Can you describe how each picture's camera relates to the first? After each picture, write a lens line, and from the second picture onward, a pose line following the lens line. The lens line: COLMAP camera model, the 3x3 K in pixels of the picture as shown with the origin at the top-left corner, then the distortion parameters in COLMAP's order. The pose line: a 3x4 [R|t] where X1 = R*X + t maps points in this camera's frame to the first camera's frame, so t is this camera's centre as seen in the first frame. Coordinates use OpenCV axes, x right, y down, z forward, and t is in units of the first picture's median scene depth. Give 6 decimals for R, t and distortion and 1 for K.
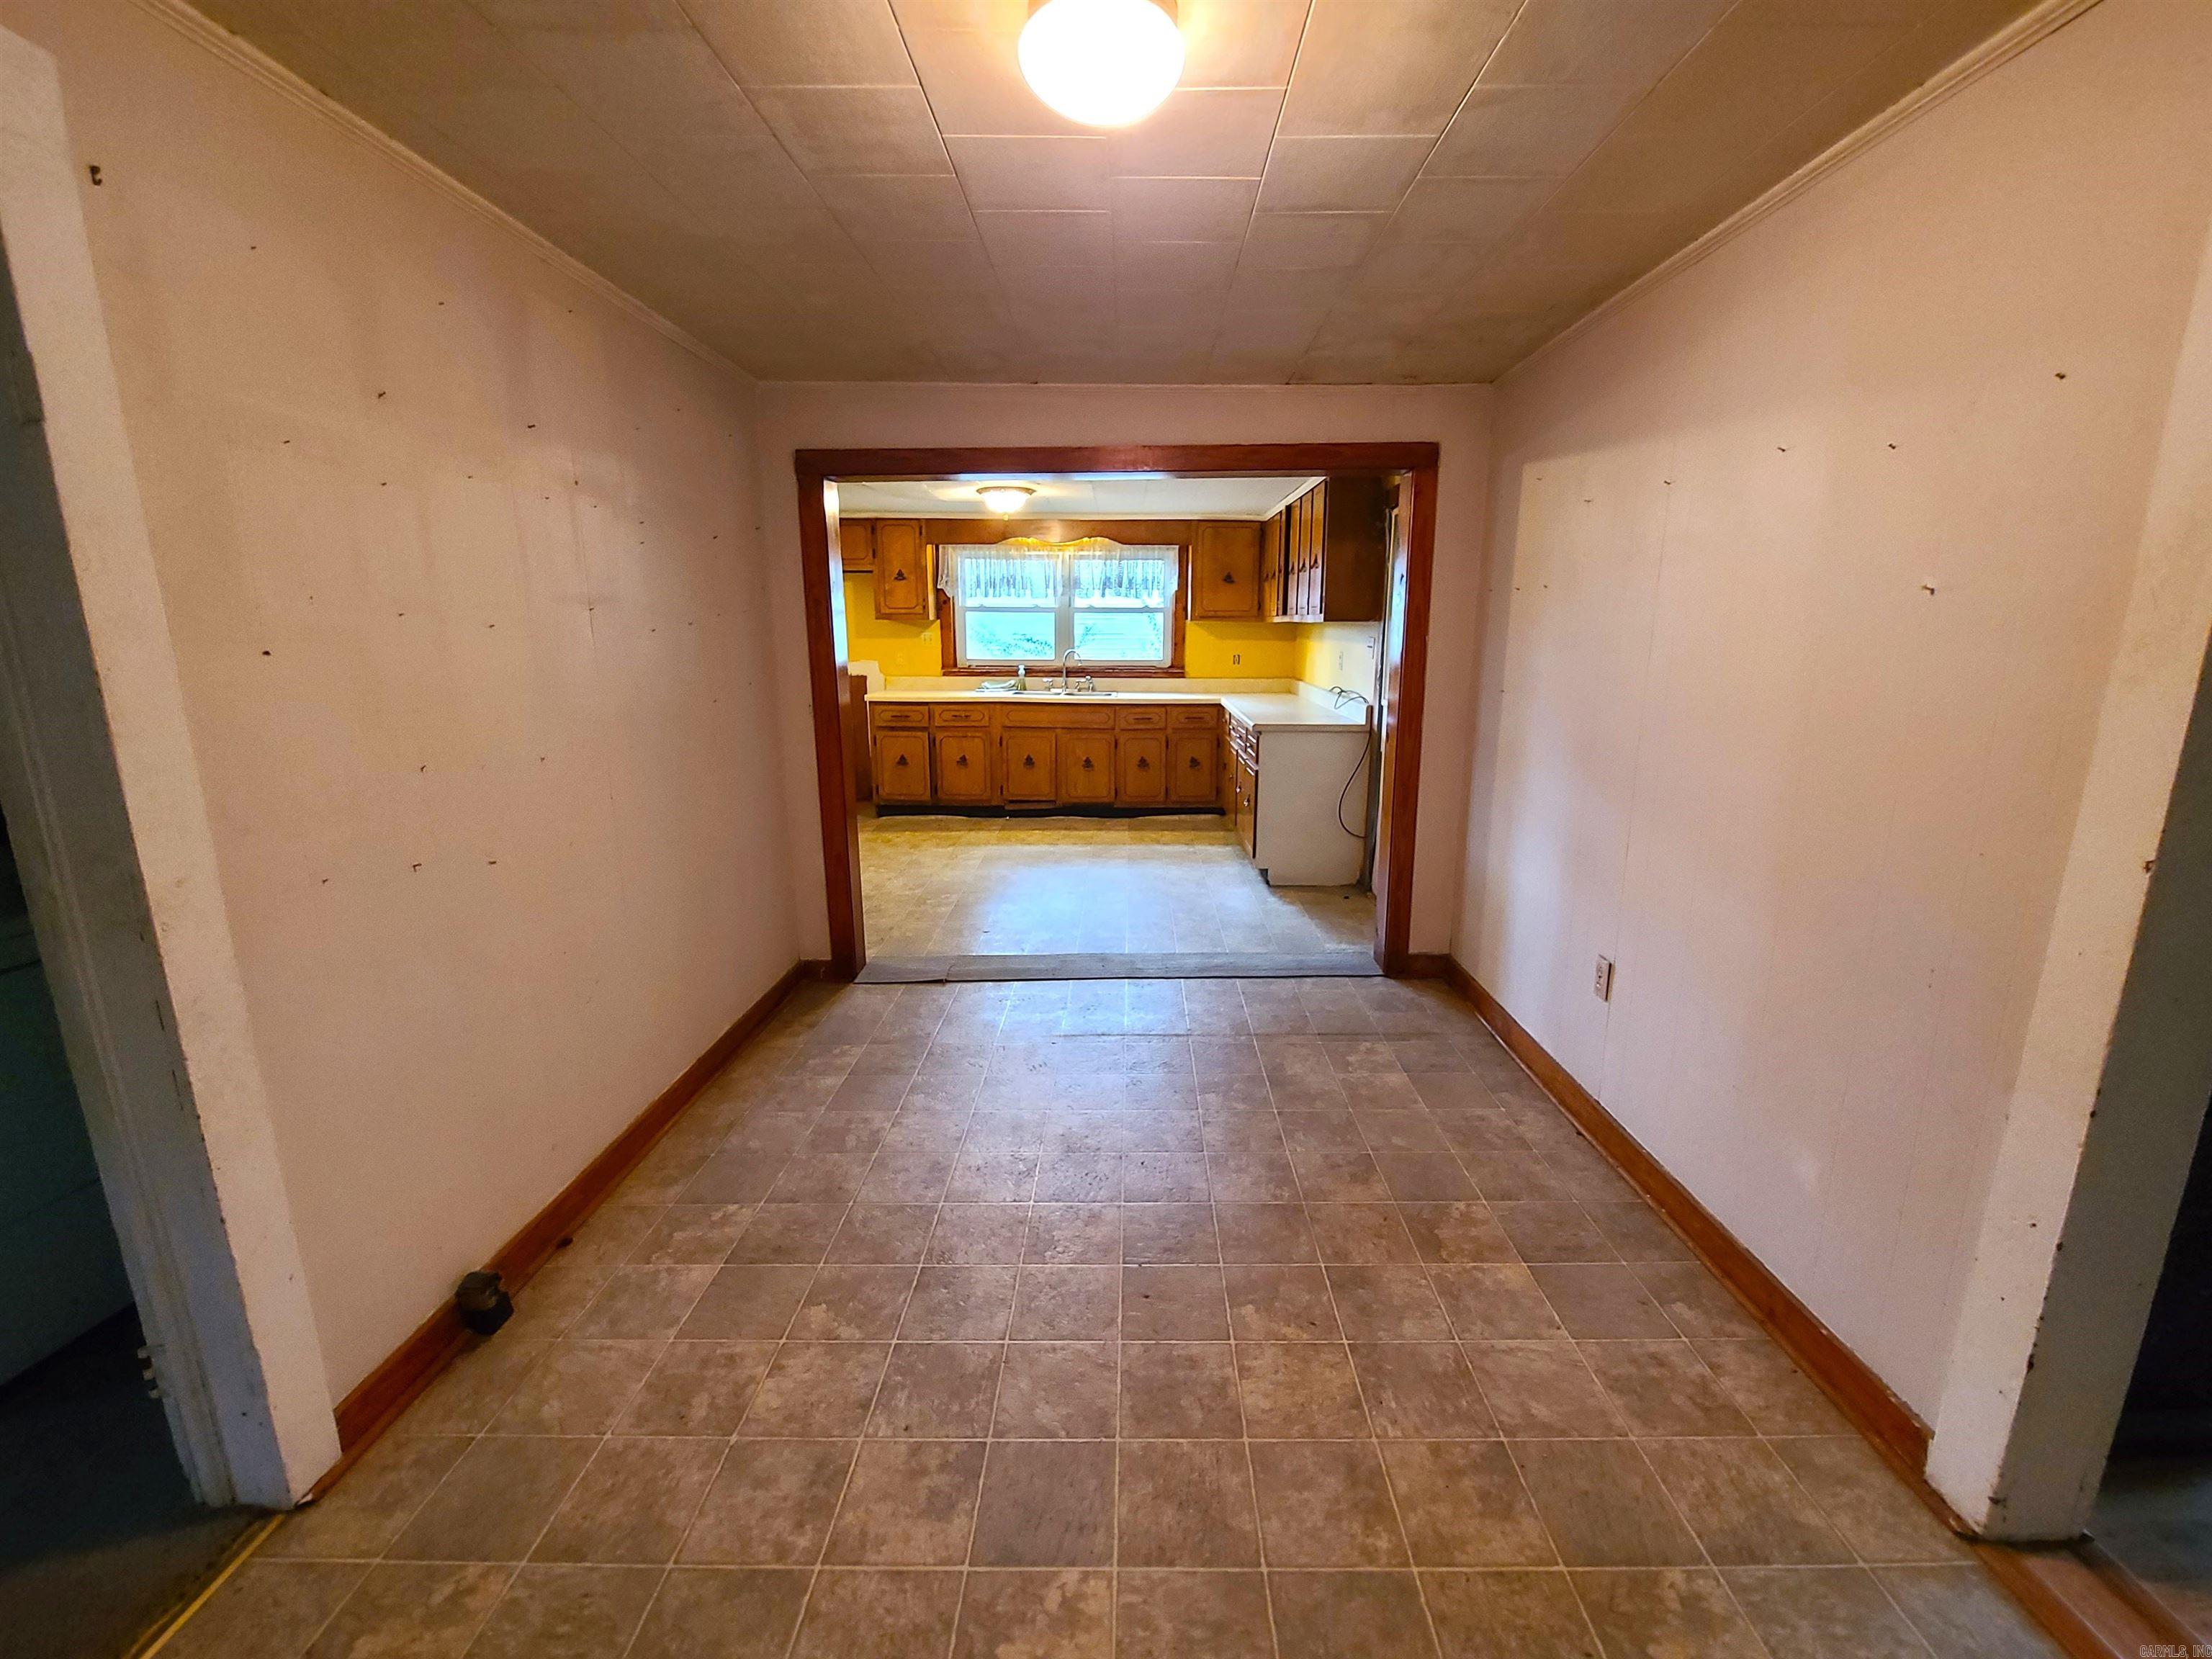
lens RADIAL K [[904.5, 0, 1127.8], [0, 904.5, 818.3], [0, 0, 1]] dist [0.003680, -0.004870]
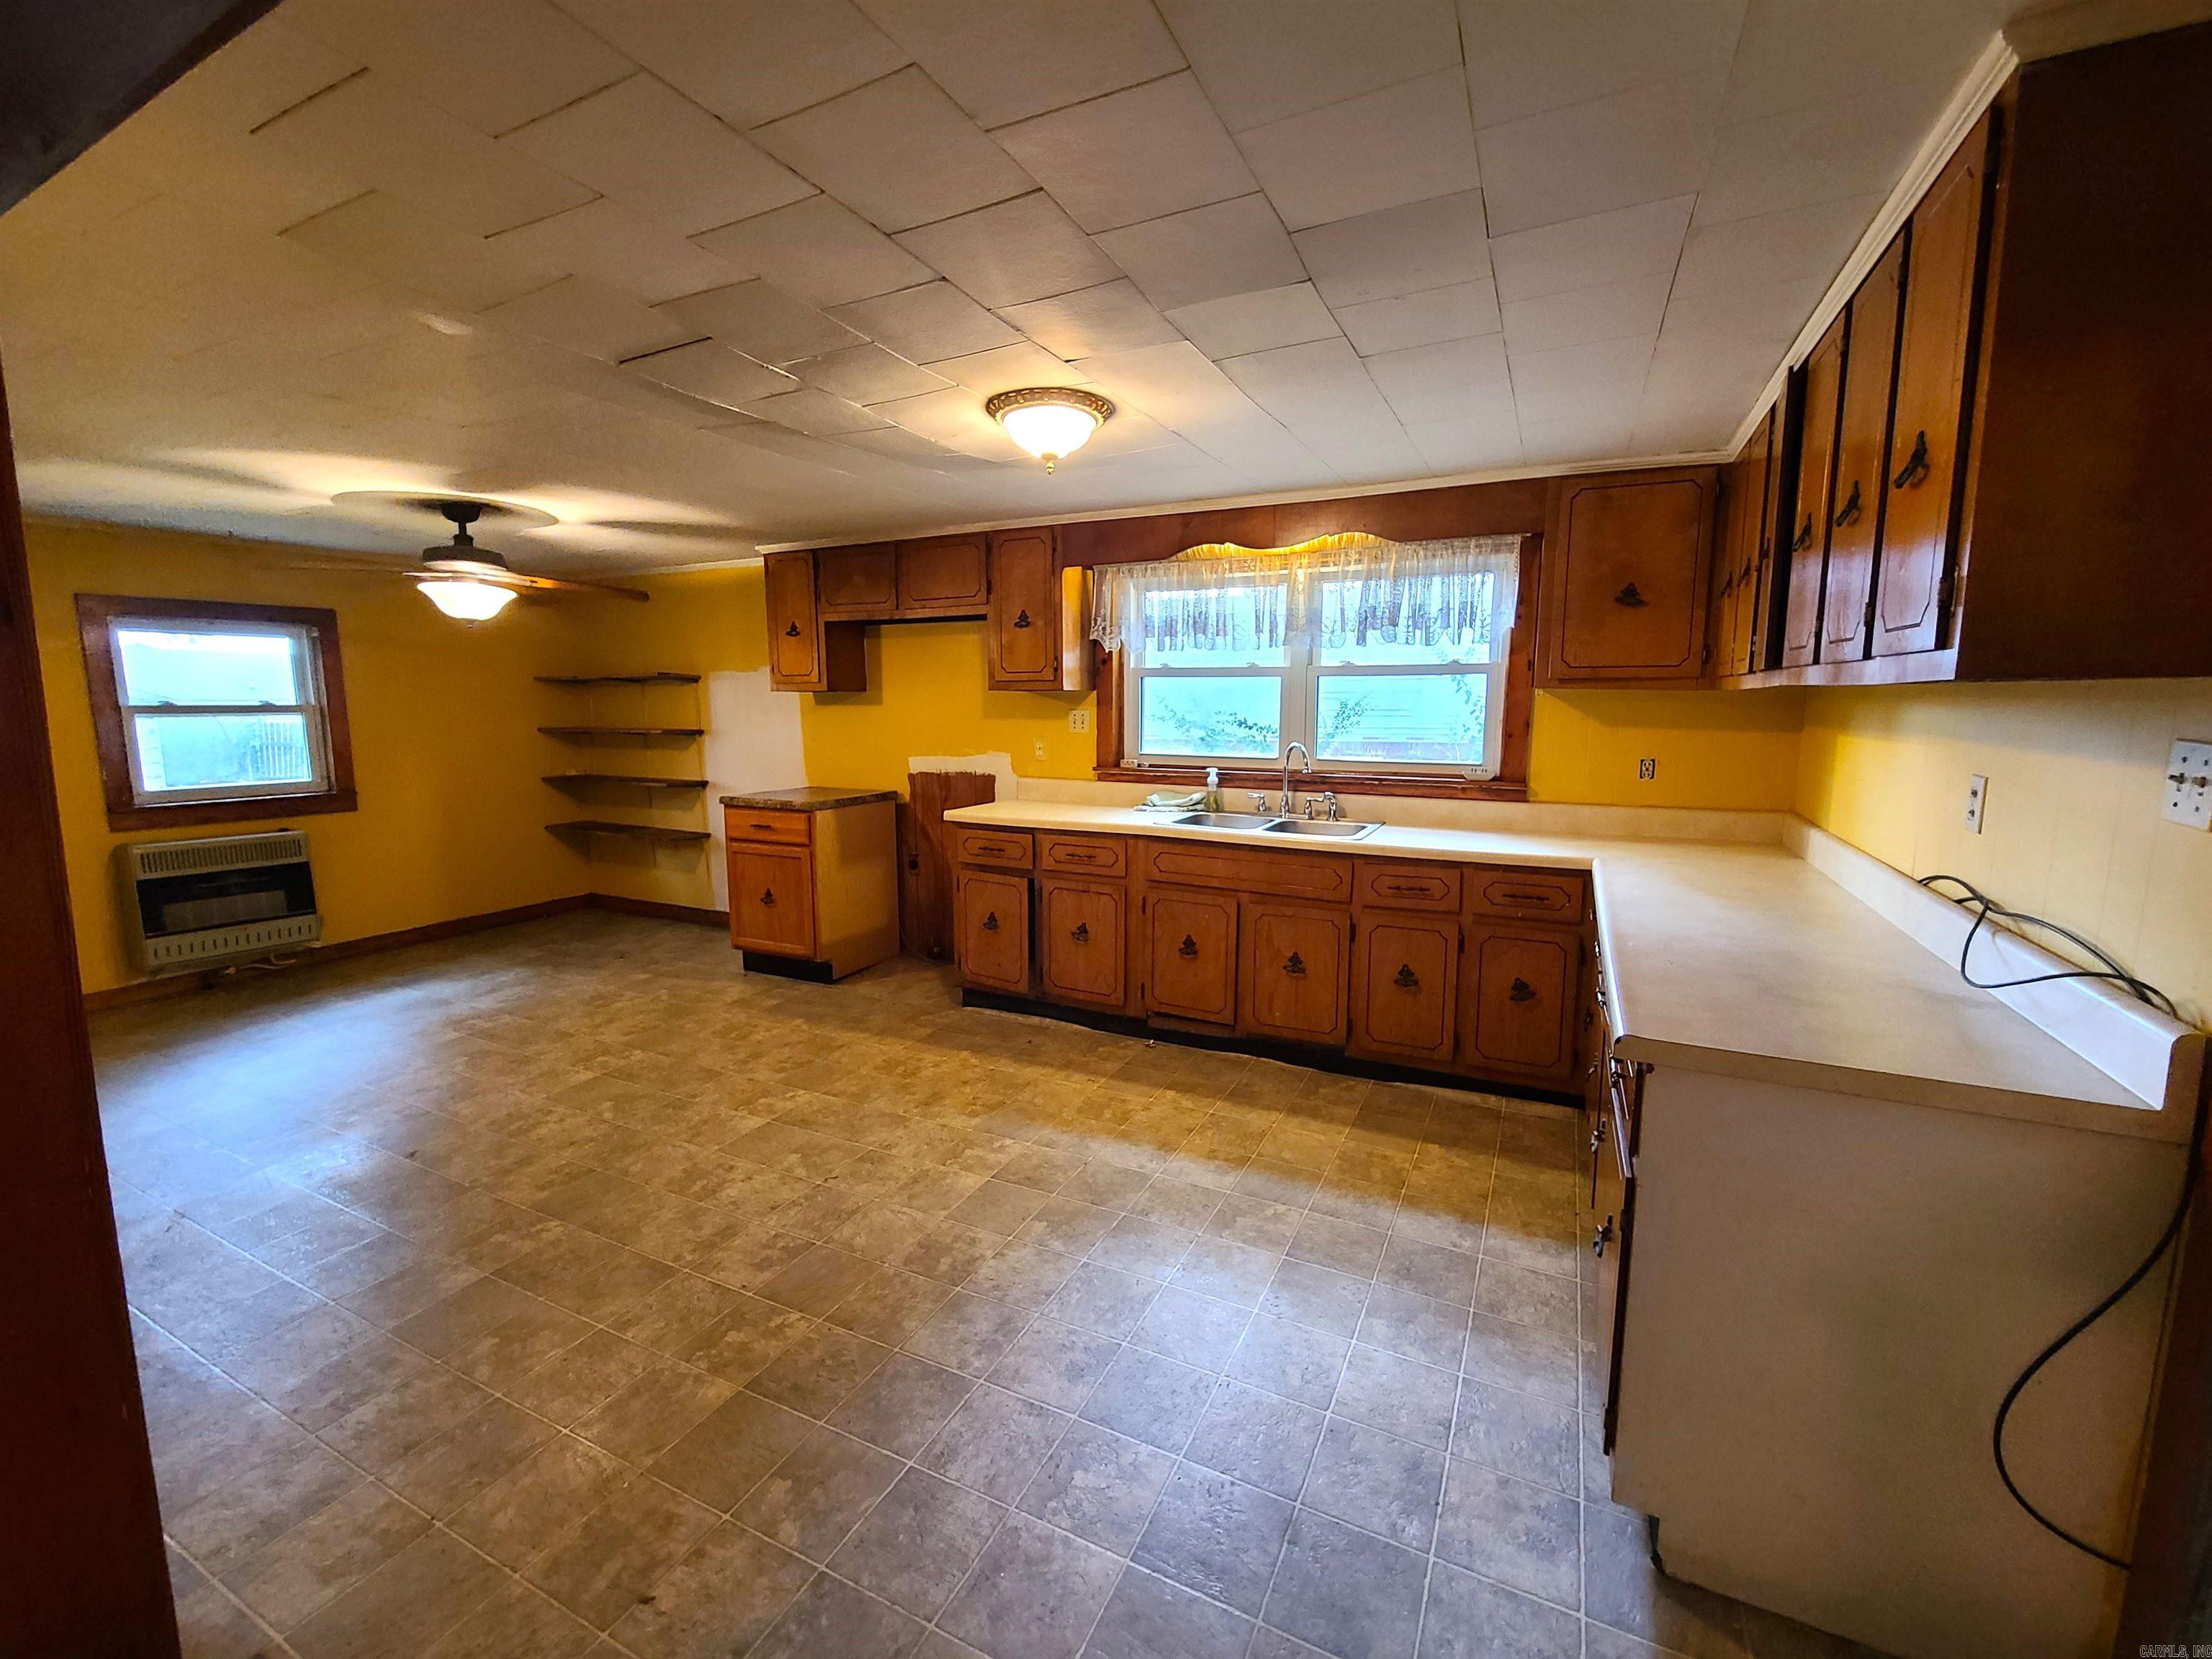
lens RADIAL K [[904.5, 0, 1127.8], [0, 904.5, 818.3], [0, 0, 1]] dist [0.003680, -0.004870]
pose [[0.900549, 0.054425, -0.431334, 0.084363], [-0.088459, 0.994318, -0.059223, -0.101579], [0.425660, 0.091489, 0.900246, 0.479772]]
